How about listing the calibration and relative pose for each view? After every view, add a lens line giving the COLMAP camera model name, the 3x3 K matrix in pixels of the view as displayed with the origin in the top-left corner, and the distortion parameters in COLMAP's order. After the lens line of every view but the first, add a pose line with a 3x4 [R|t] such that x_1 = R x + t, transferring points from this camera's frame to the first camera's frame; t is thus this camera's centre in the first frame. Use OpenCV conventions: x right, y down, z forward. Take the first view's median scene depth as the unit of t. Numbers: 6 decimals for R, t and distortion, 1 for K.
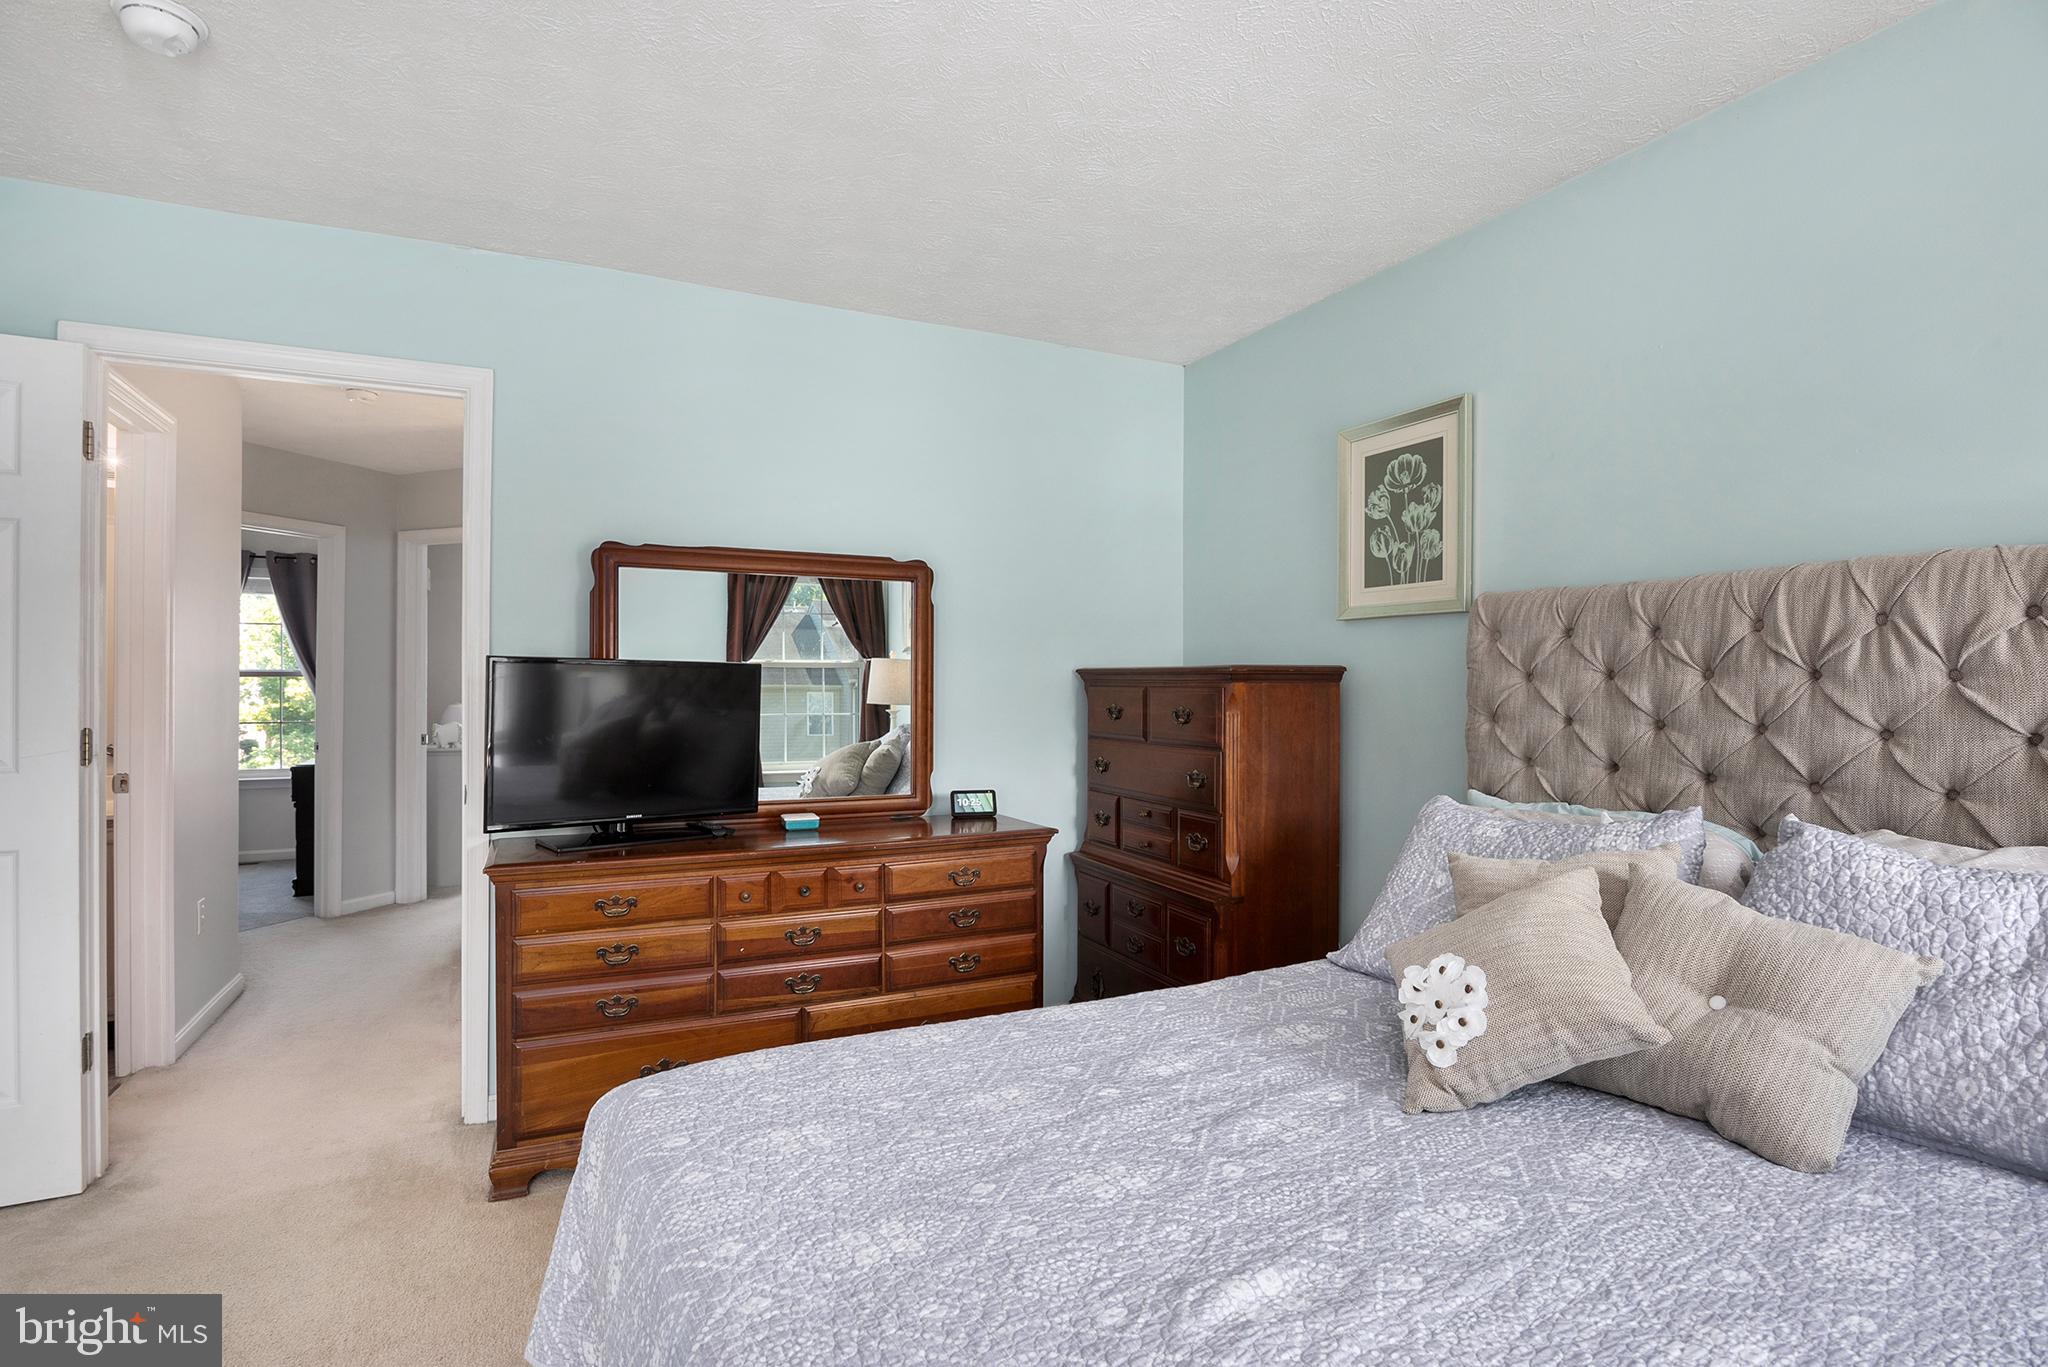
lens RADIAL K [[967.5, 0, 929.3], [0, 967.5, 677.4], [0, 0, 1]] dist [-0.013467, -0.000136]
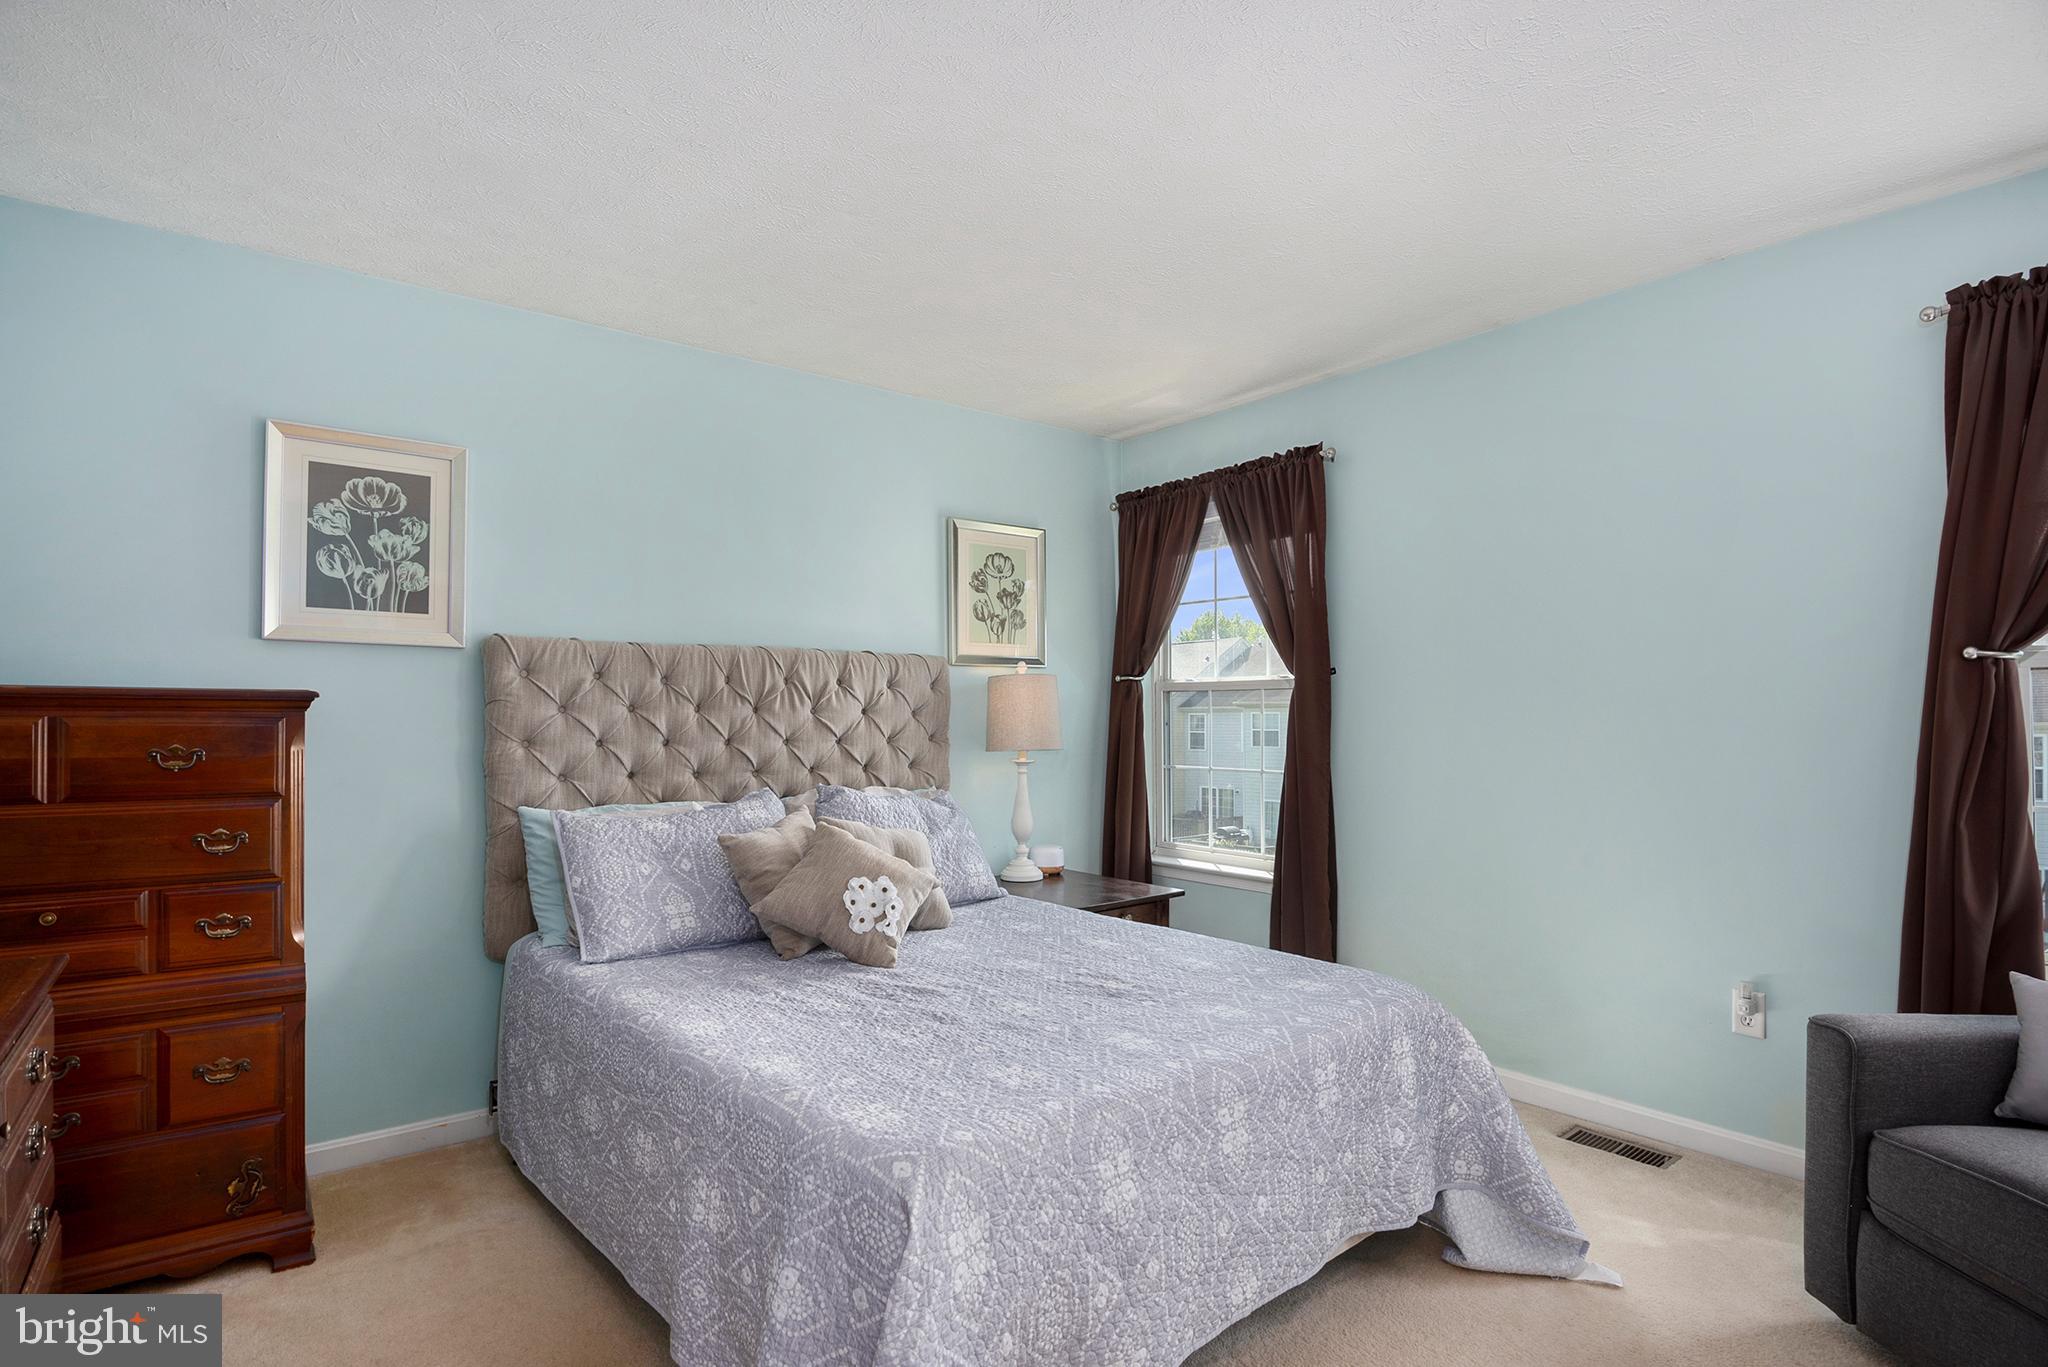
lens RADIAL K [[1050.0, 0, 1045.0], [0, 1050.0, 686.4], [0, 0, 1]] dist [-0.016884, -0.001650]
pose [[-0.260740, 0.031303, 0.964901, -0.833722], [-0.005428, 0.999411, -0.033890, 0.012534], [-0.965394, -0.014074, -0.260417, 0.752969]]
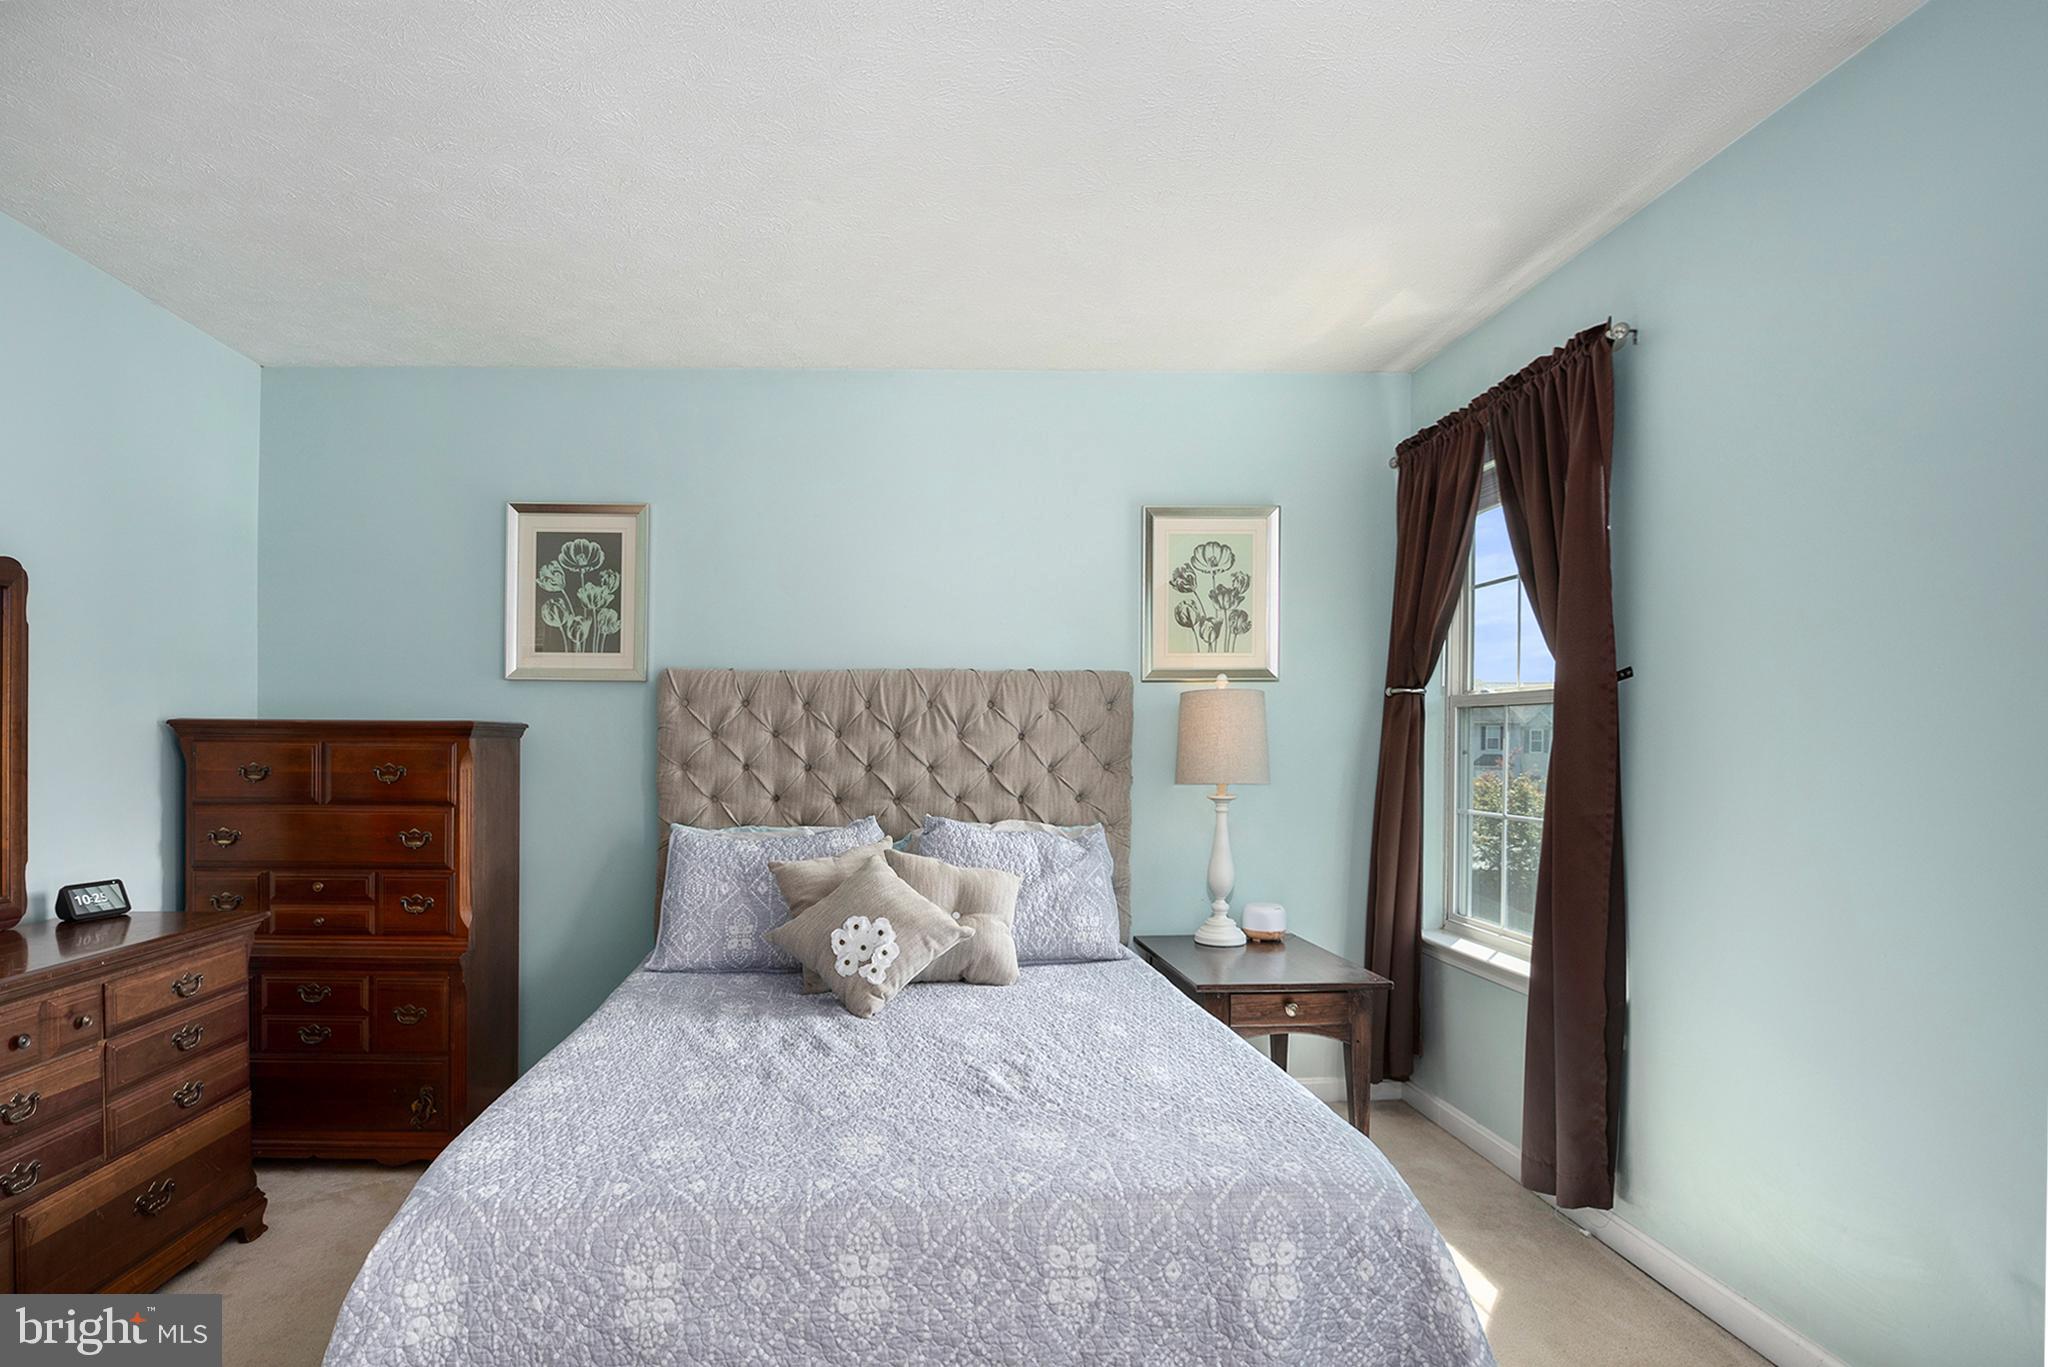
lens RADIAL K [[1112.6, 0, 906.5], [0, 1112.6, 737.7], [0, 0, 1]] dist [-0.023025, -0.000190]
pose [[0.399279, 0.006078, 0.916809, -0.677811], [-0.008409, 0.999960, -0.002967, 0.005695], [-0.916791, -0.006525, 0.399315, 0.145201]]
